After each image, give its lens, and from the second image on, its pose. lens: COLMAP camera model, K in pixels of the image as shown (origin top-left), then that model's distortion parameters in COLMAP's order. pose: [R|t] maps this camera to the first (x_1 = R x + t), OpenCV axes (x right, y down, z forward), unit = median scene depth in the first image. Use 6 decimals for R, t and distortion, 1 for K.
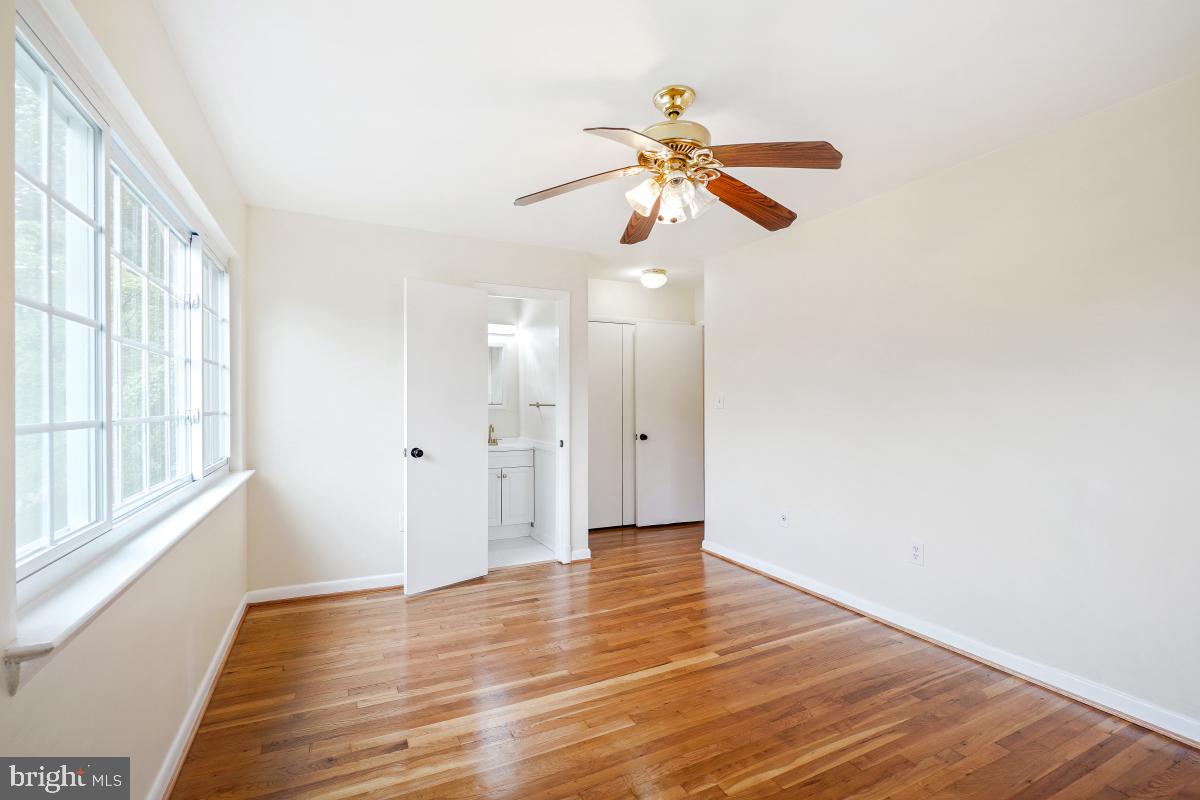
lens RADIAL K [[521.2, 0, 600.0], [0, 521.2, 400.0], [0, 0, 1]] dist [-0.008684, 0.000043]
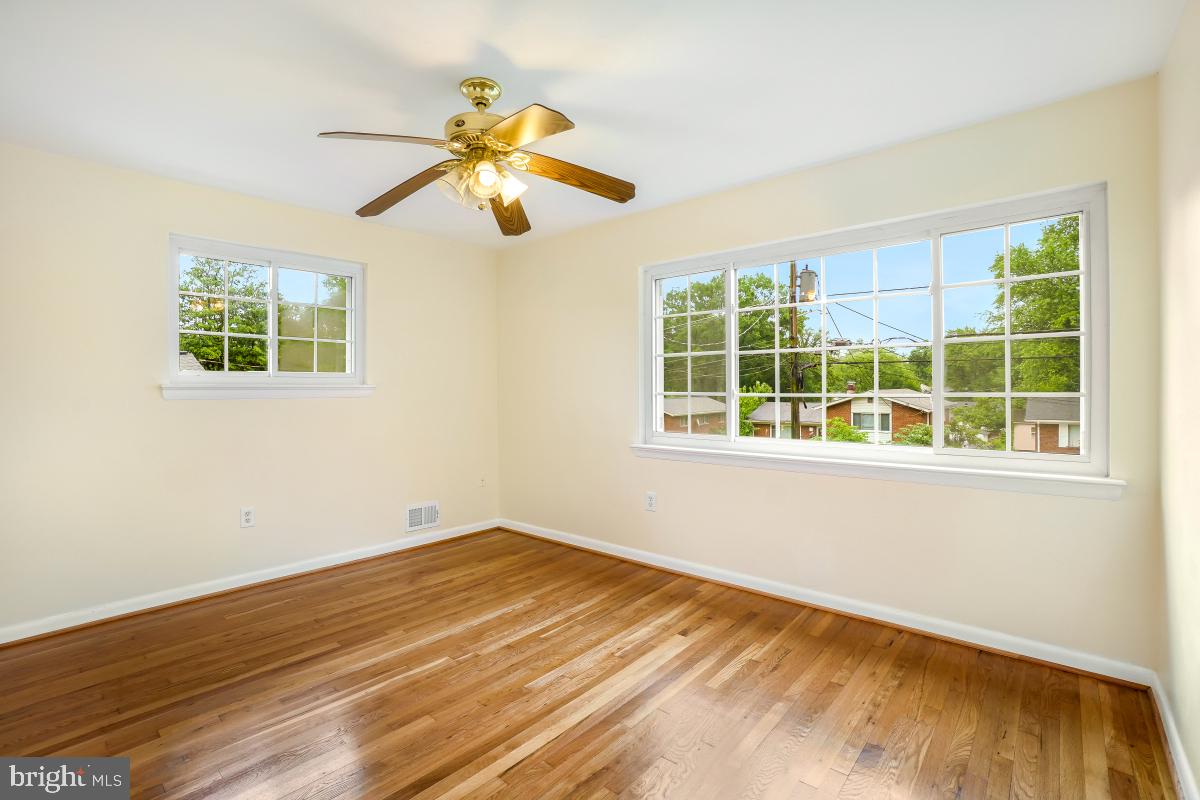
lens RADIAL K [[543.1, 0, 595.4], [0, 543.1, 394.0], [0, 0, 1]] dist [-0.038808, 0.000110]
pose [[-0.930176, 0.010607, -0.366962, 0.328609], [0.009466, 0.999943, 0.004909, 0.014273], [0.366993, 0.001093, -0.930223, 2.063771]]
